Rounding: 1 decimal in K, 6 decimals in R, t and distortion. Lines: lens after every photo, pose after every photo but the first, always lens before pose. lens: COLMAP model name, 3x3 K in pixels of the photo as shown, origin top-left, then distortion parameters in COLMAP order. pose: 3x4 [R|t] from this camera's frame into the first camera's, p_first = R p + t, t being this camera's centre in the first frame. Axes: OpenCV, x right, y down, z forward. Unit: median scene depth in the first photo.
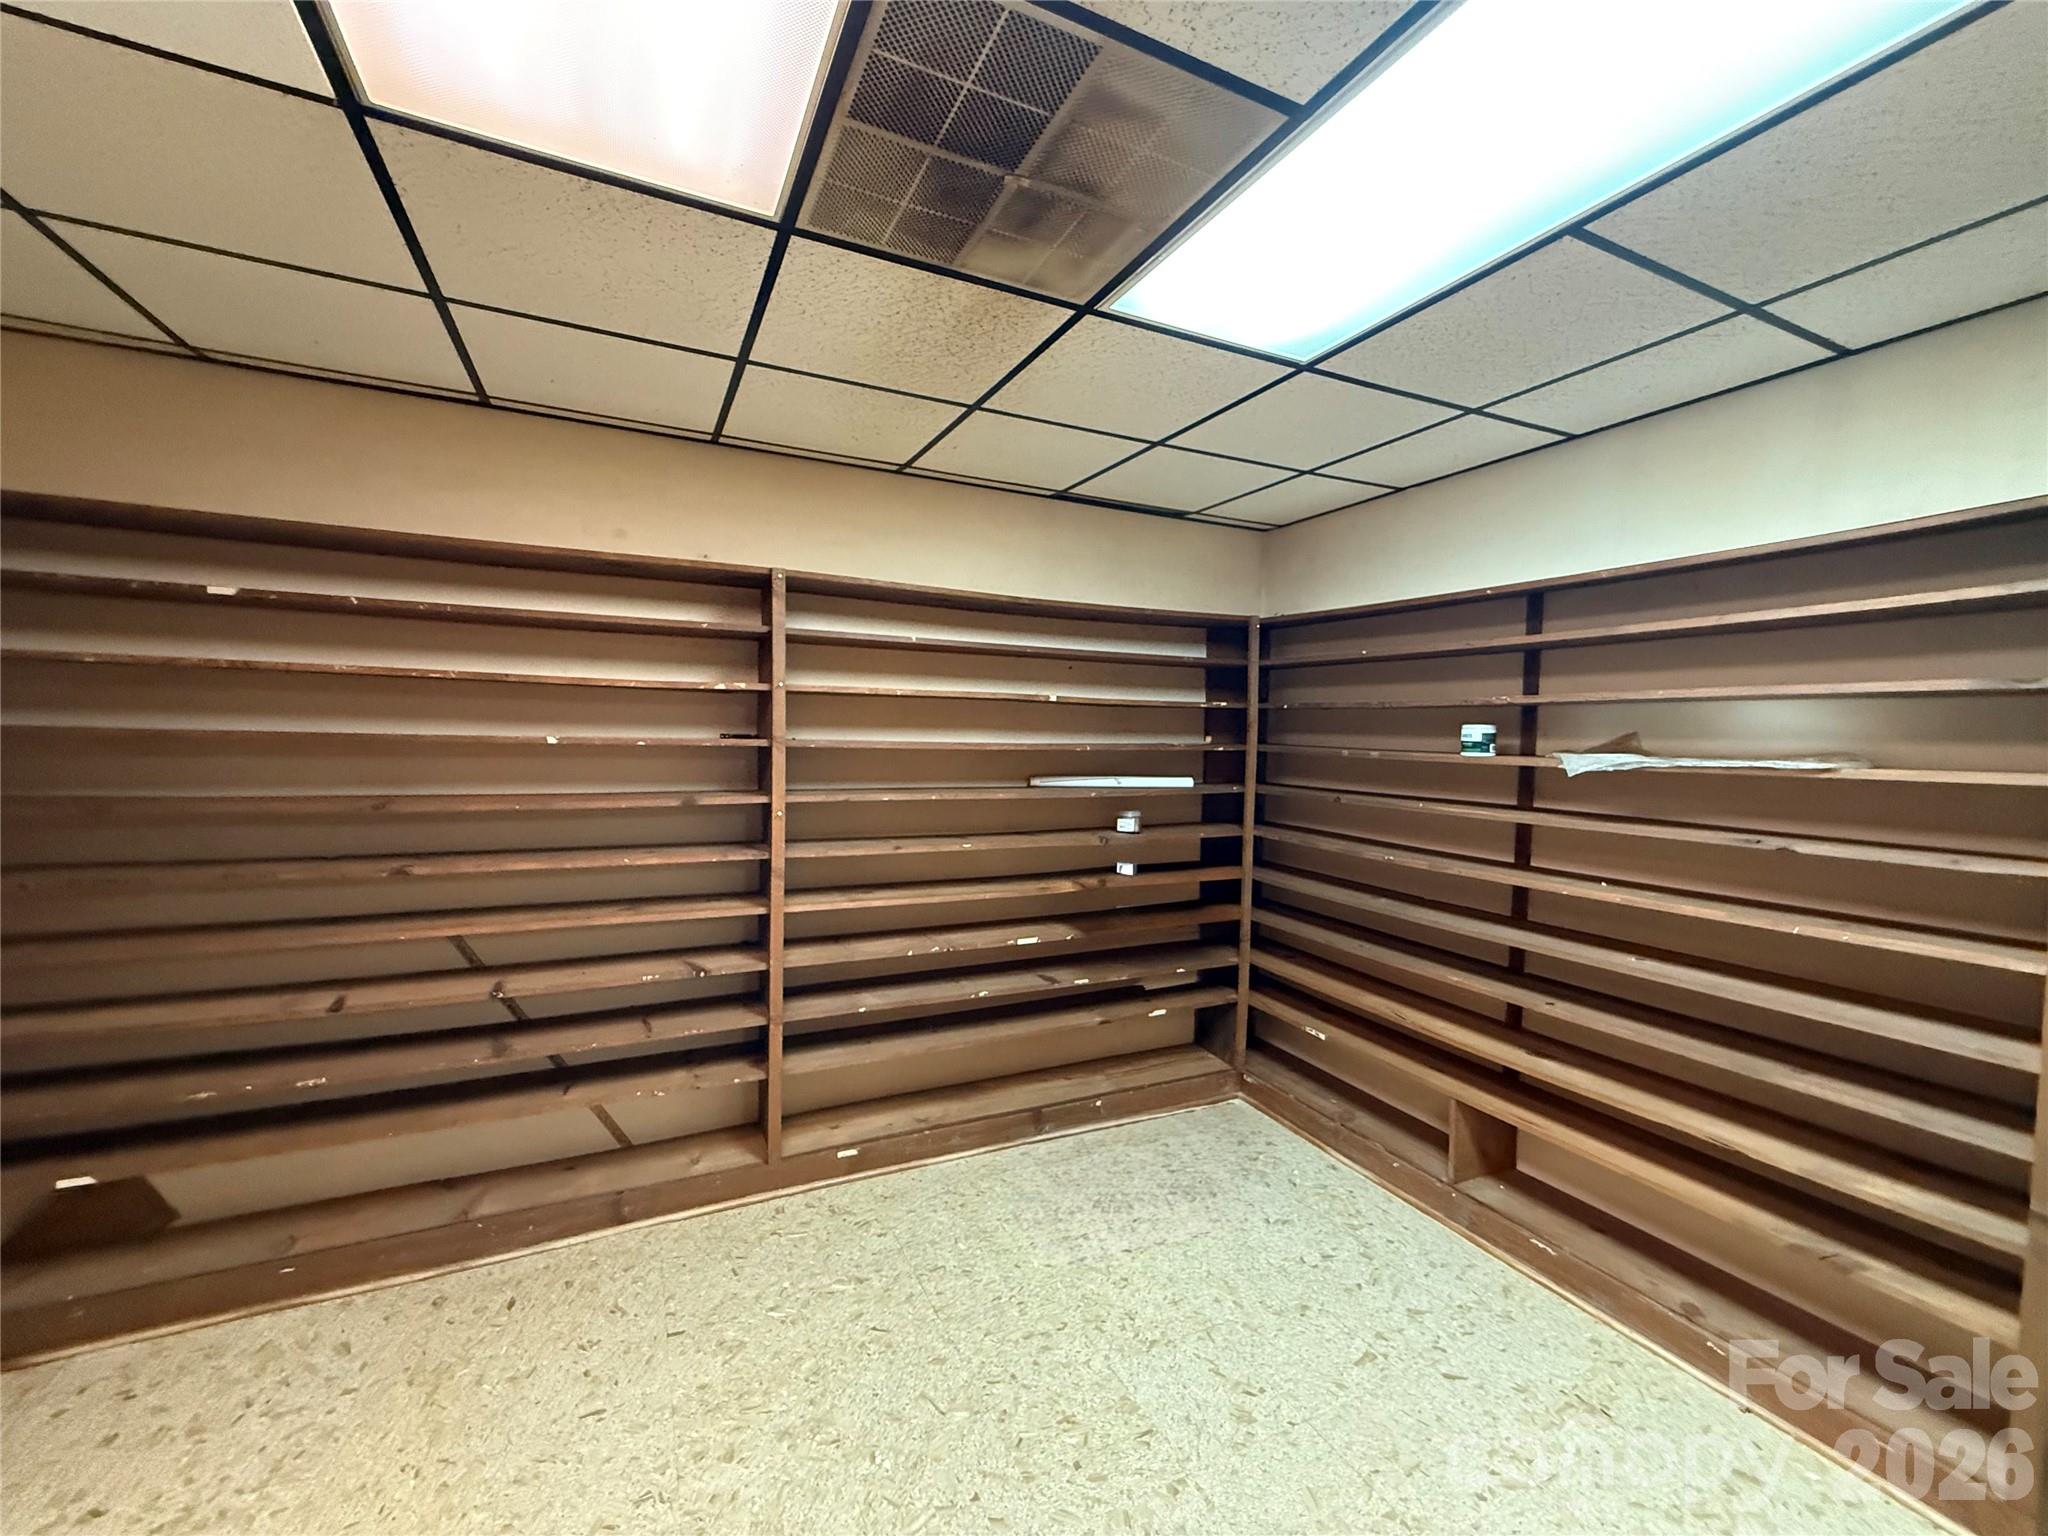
lens RADIAL K [[817.1, 0, 1016.1], [0, 817.1, 768.7], [0, 0, 1]] dist [-0.000162, 0.000299]
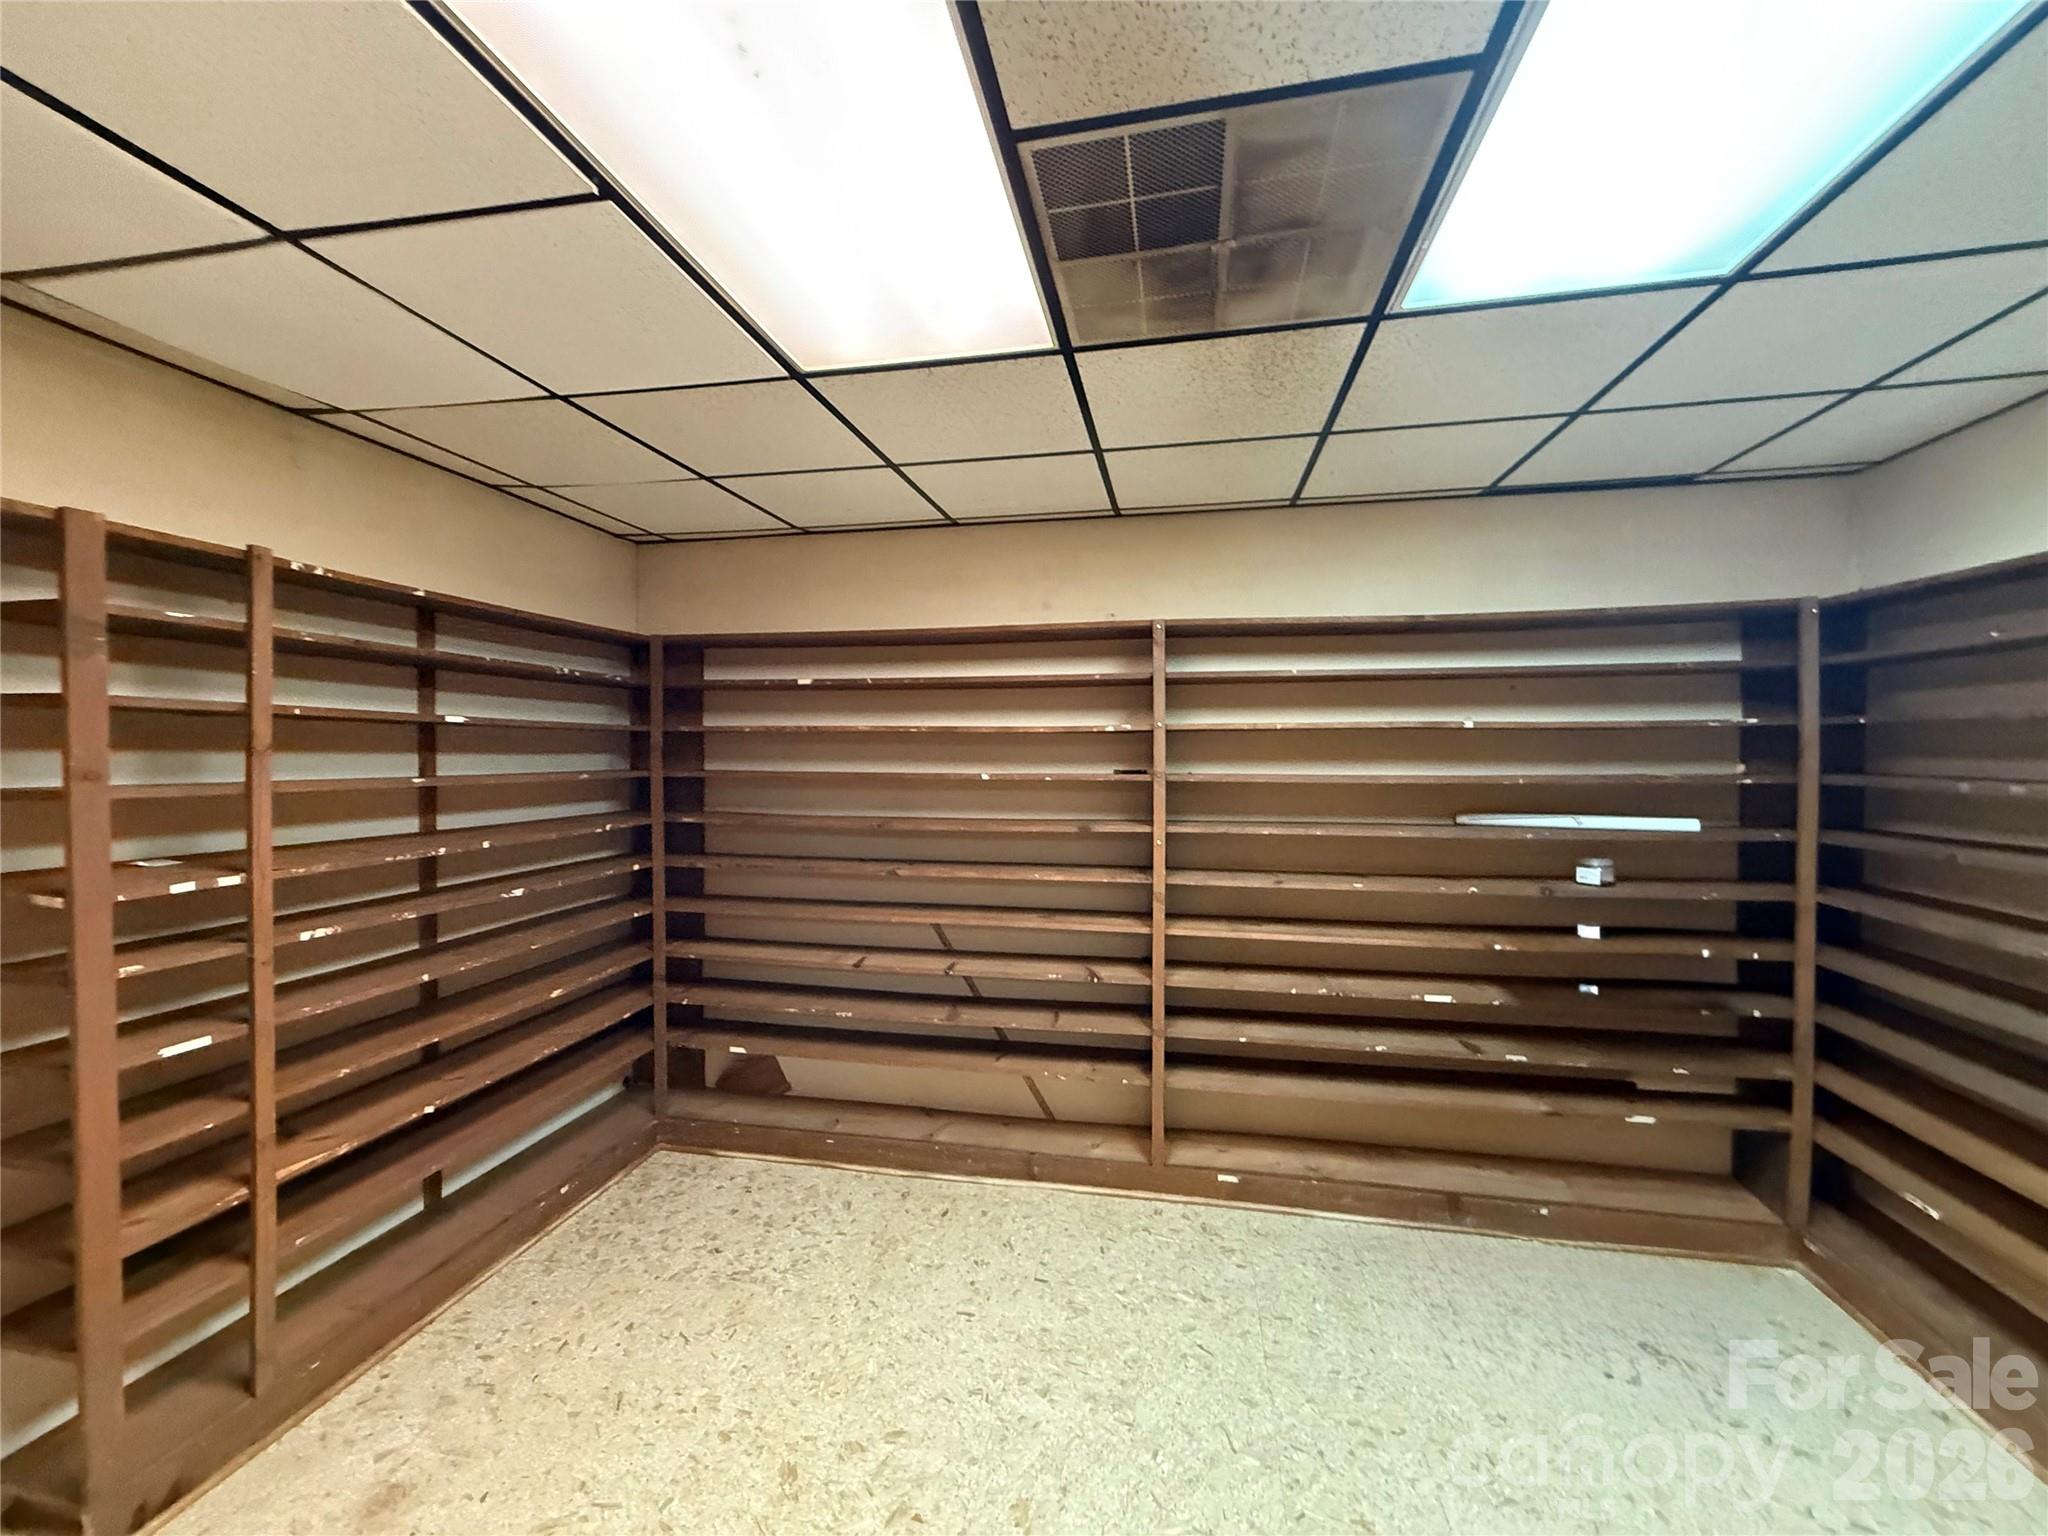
lens RADIAL K [[817.1, 0, 1024.8], [0, 817.1, 769.1], [0, 0, 1]] dist [-0.000162, 0.000299]
pose [[0.801199, -0.010861, -0.598299, 0.229772], [-0.010163, 0.999444, -0.031753, -0.006672], [0.598311, 0.031521, 0.800644, 0.015661]]
